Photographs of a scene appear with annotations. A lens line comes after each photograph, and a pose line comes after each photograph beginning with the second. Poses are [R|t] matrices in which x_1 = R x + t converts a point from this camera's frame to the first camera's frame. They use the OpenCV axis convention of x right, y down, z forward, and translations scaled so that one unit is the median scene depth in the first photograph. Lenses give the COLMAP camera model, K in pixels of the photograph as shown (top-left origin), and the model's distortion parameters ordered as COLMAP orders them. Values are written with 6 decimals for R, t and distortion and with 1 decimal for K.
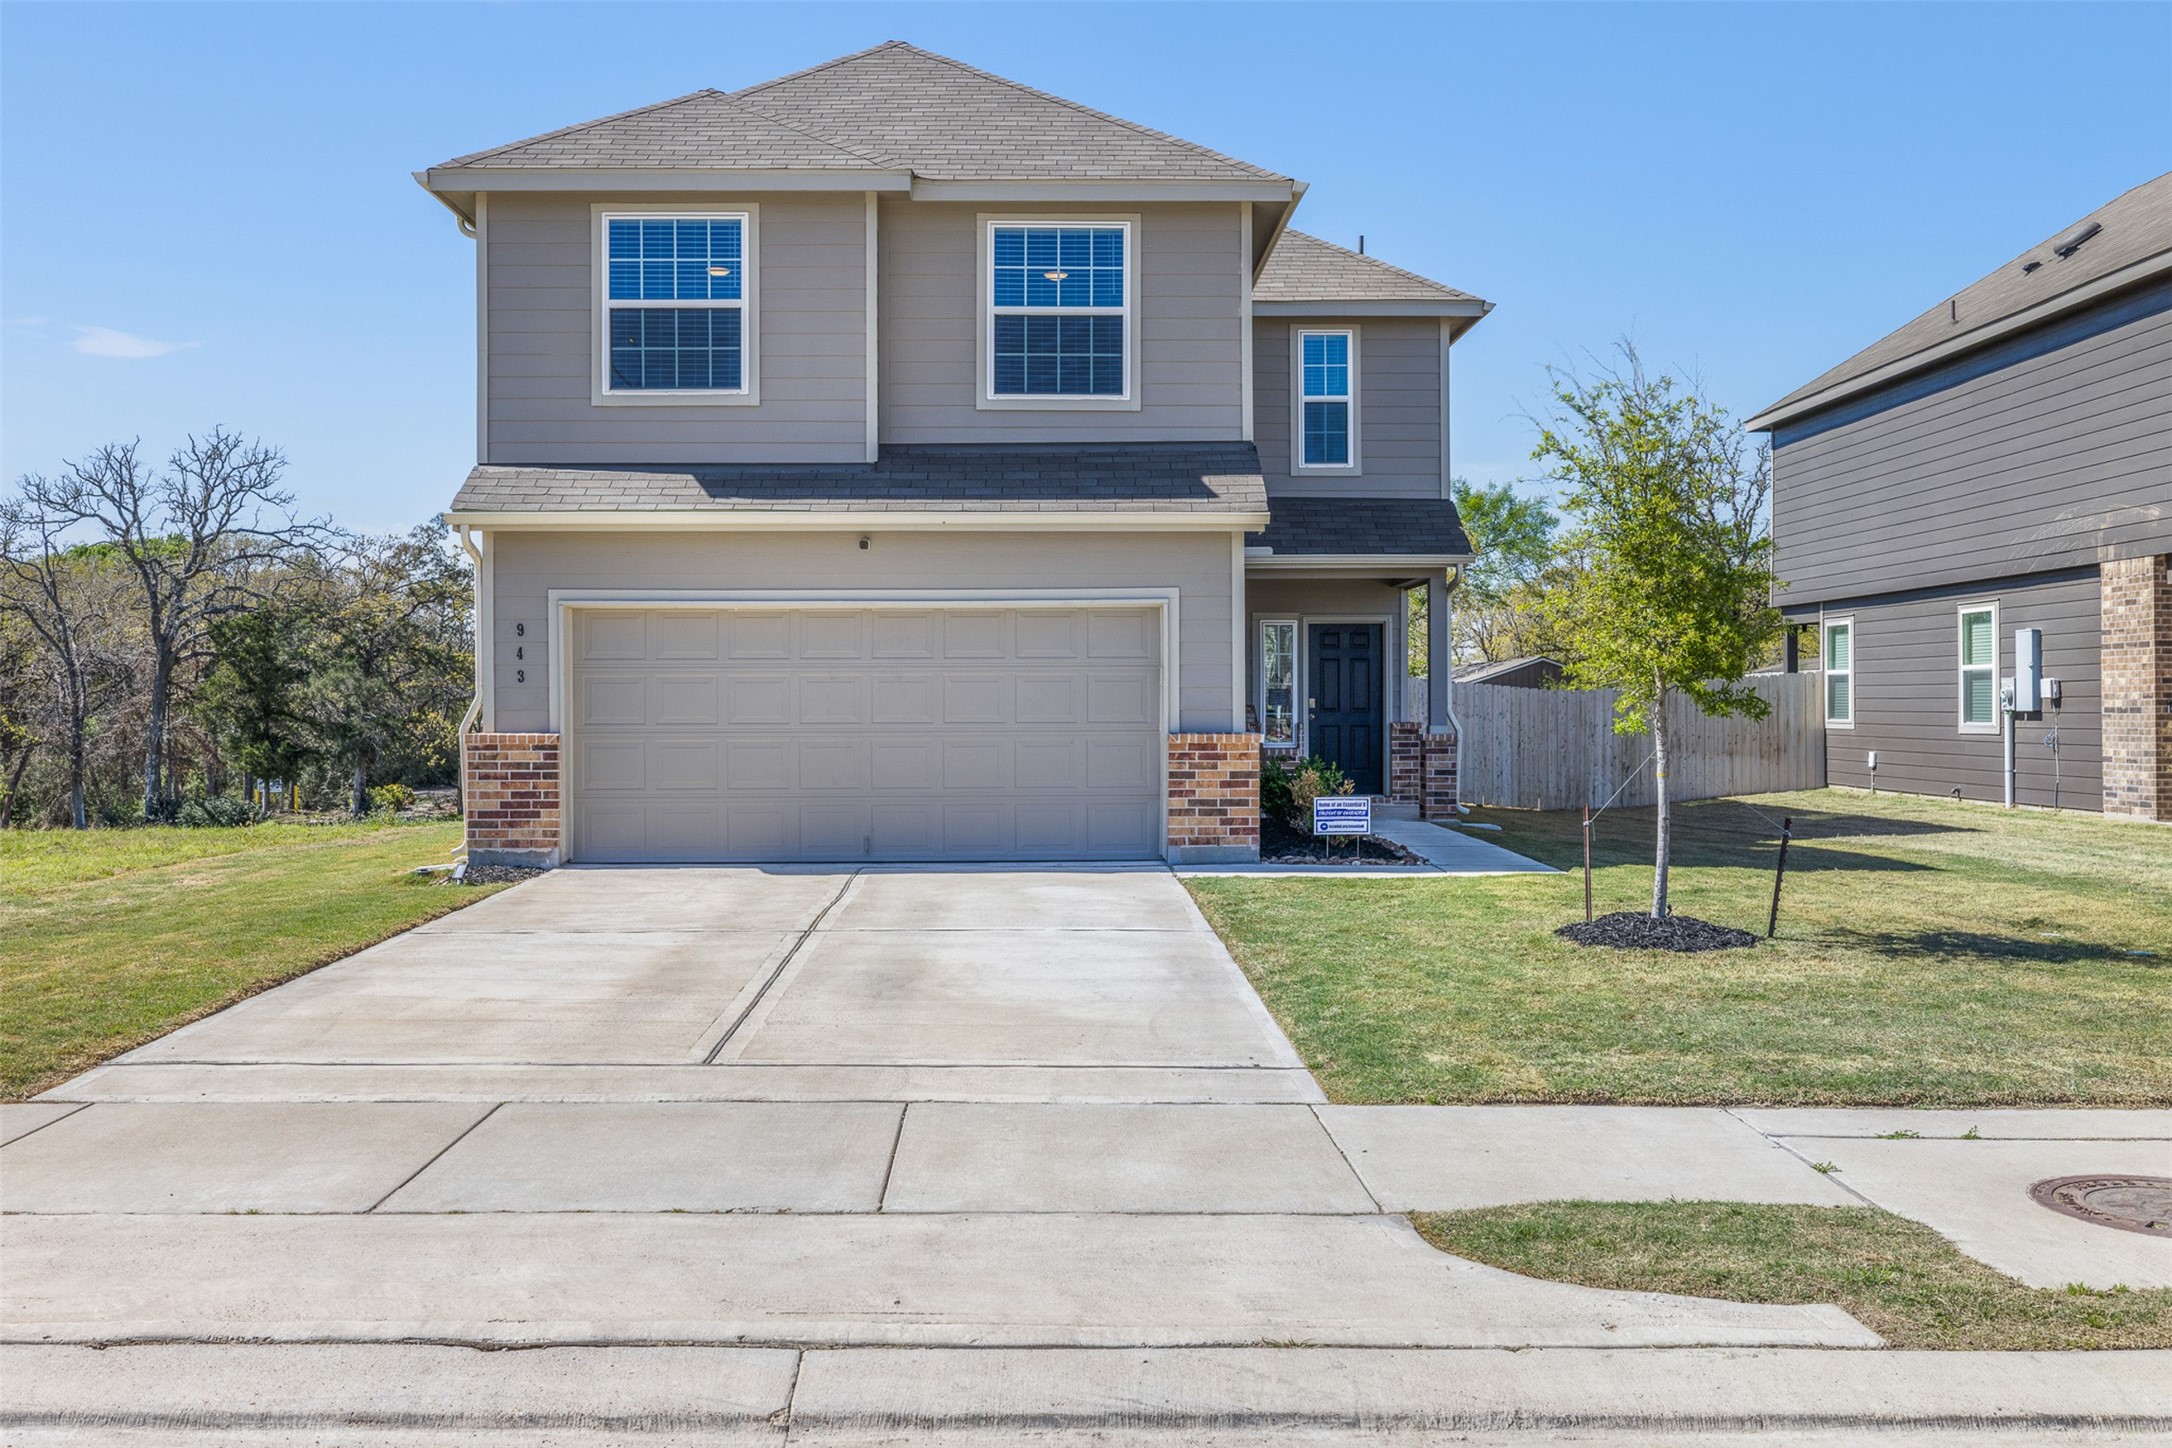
lens RADIAL K [[1973.5, 0, 1086.0], [0, 1973.5, 724.0], [0, 0, 1]] dist [-0.005026, -0.000440]
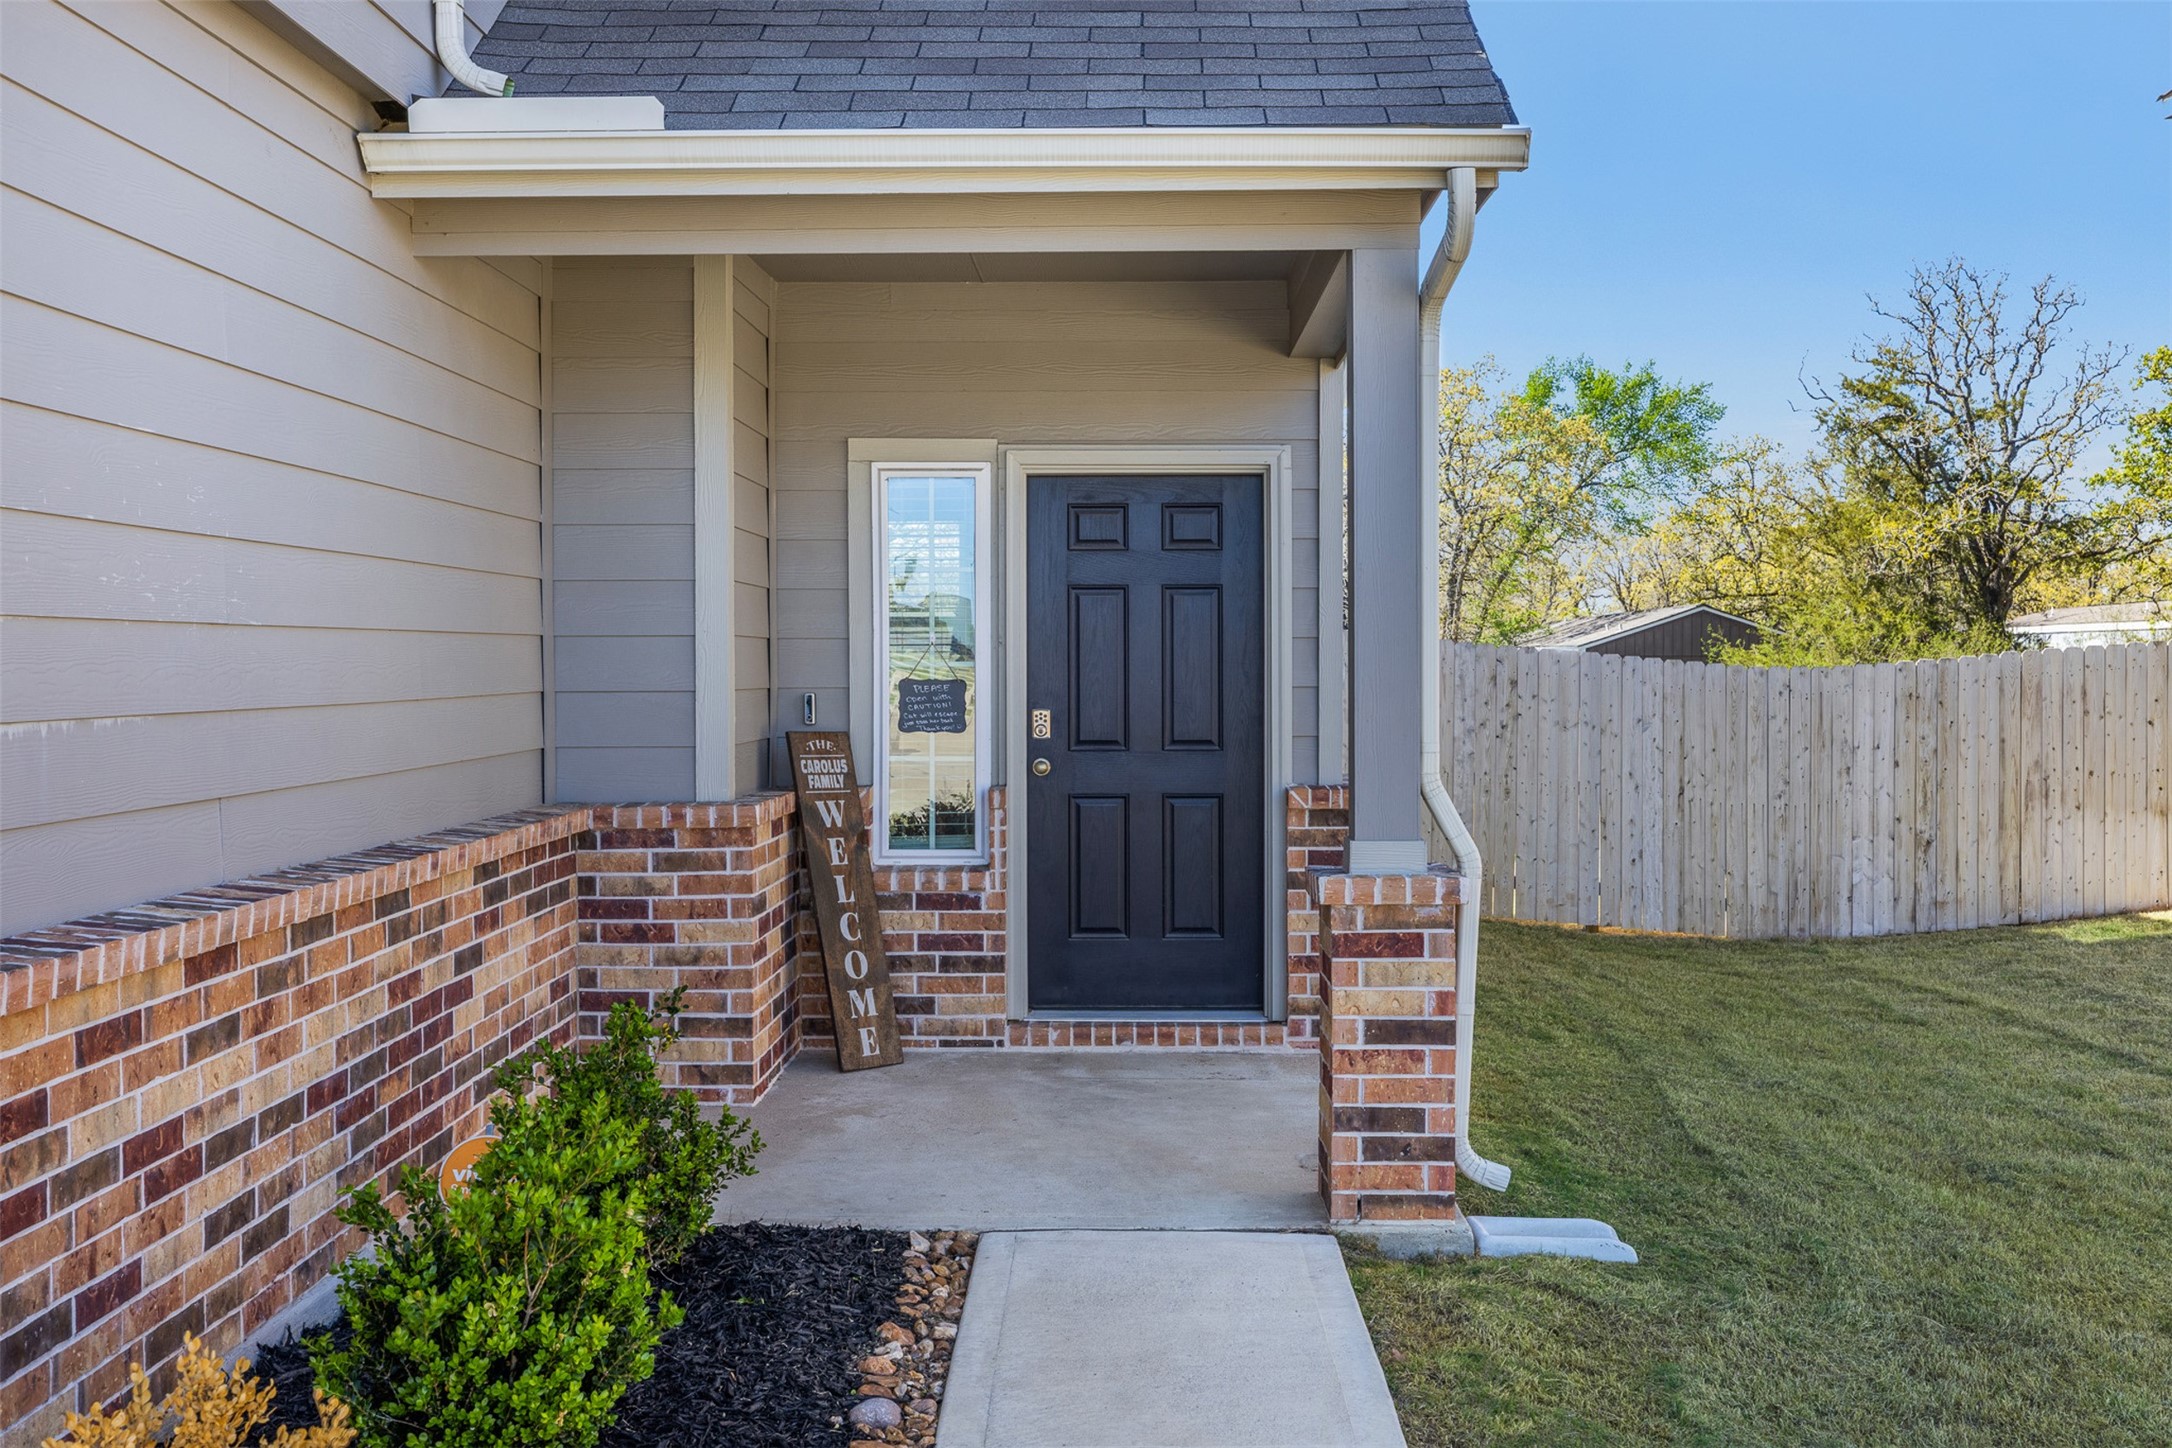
lens RADIAL K [[2159.6, 0, 1088.3], [0, 2159.6, 673.2], [0, 0, 1]] dist [-0.014965, -0.003982]
pose [[0.999061, 0.002002, -0.043283, 0.142769], [-0.002197, 0.999988, -0.004455, -0.017803], [0.043273, 0.004546, 0.999053, 0.677782]]
